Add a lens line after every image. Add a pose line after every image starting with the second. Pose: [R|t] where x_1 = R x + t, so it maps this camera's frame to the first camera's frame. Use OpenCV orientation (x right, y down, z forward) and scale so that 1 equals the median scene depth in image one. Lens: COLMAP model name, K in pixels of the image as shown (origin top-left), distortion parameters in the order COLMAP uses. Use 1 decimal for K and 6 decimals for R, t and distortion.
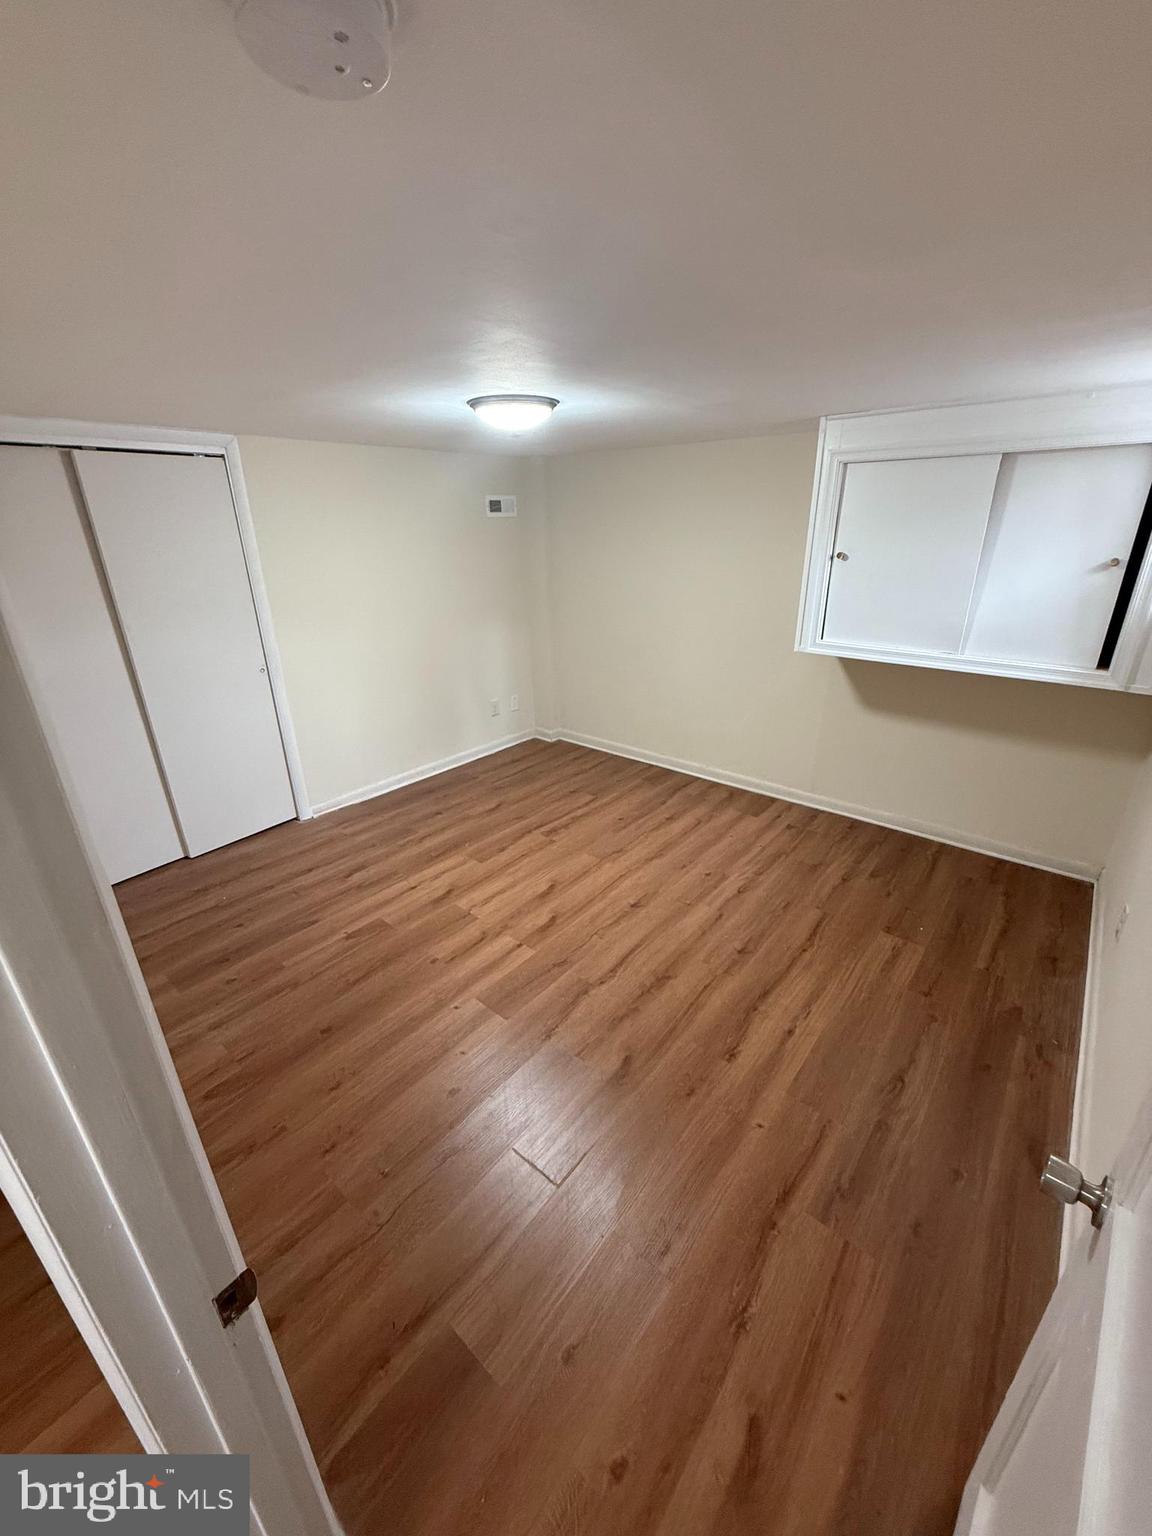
lens RADIAL K [[613.2, 0, 573.1], [0, 613.2, 767.8], [0, 0, 1]] dist [-0.001448, -0.000252]
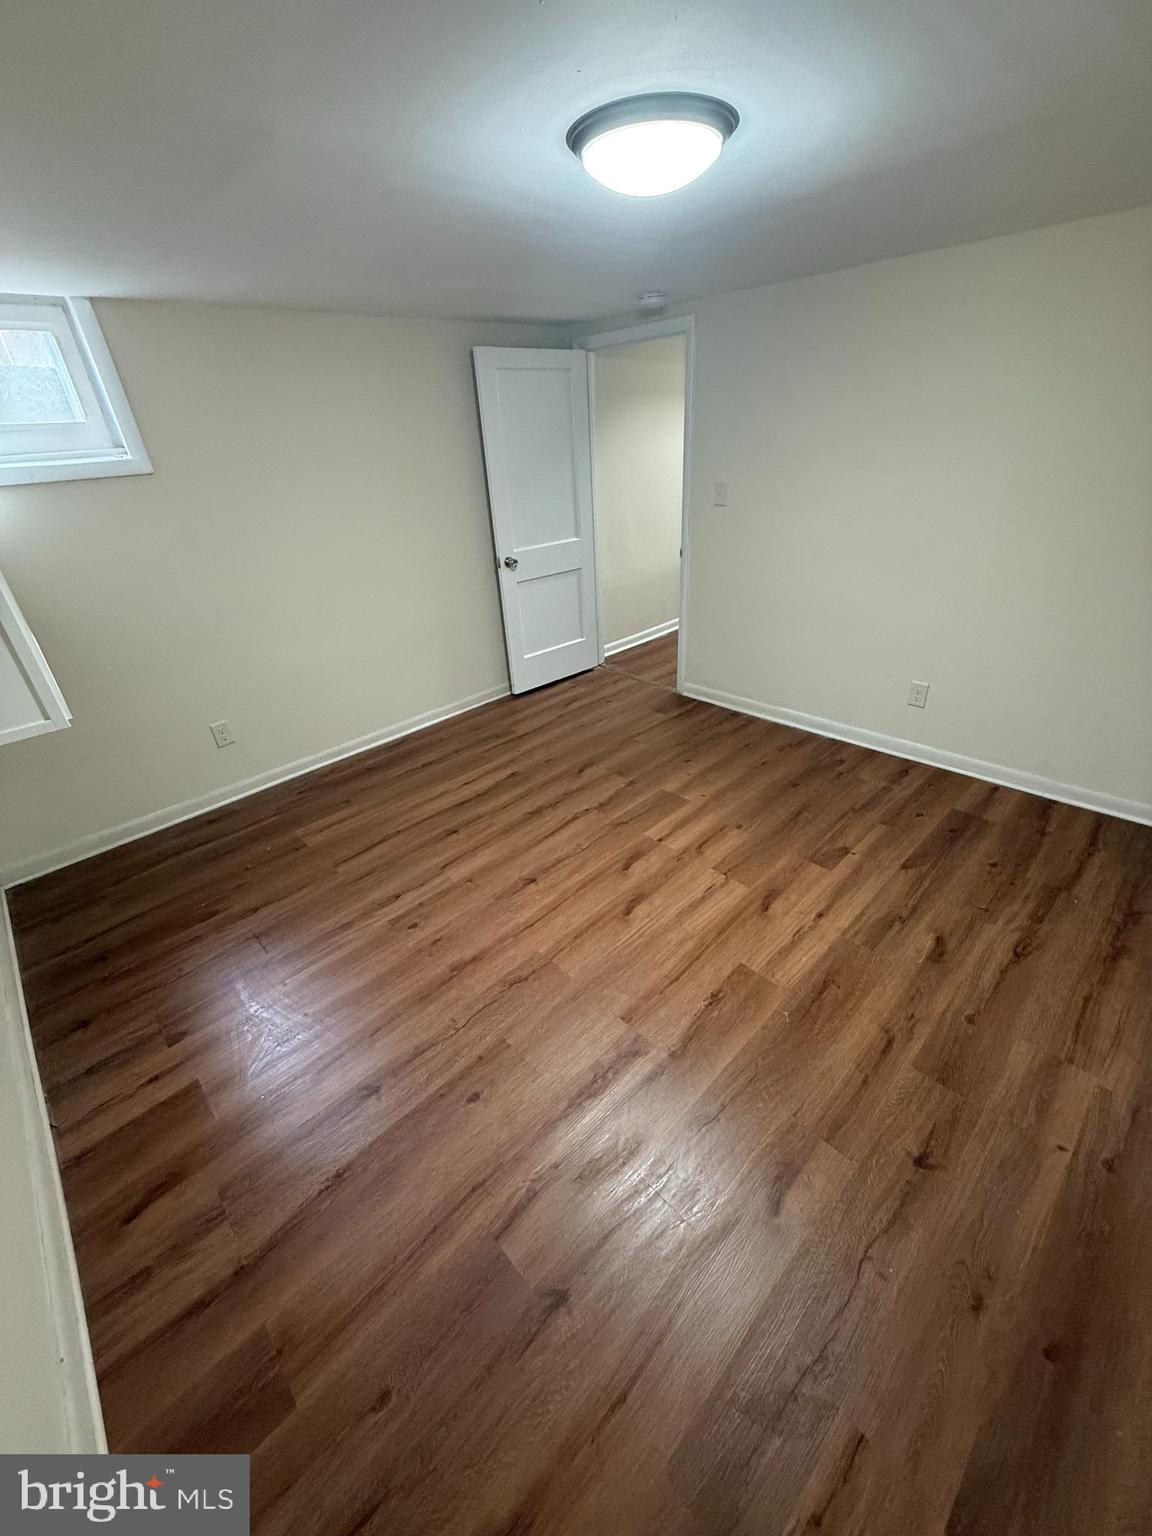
lens RADIAL K [[613.2, 0, 575.7], [0, 613.2, 768.3], [0, 0, 1]] dist [-0.001448, -0.000252]
pose [[-0.991184, 0.007364, 0.132291, -0.076968], [0.108153, 0.621742, 0.775719, -0.539721], [-0.076538, 0.783188, -0.617057, 1.426533]]
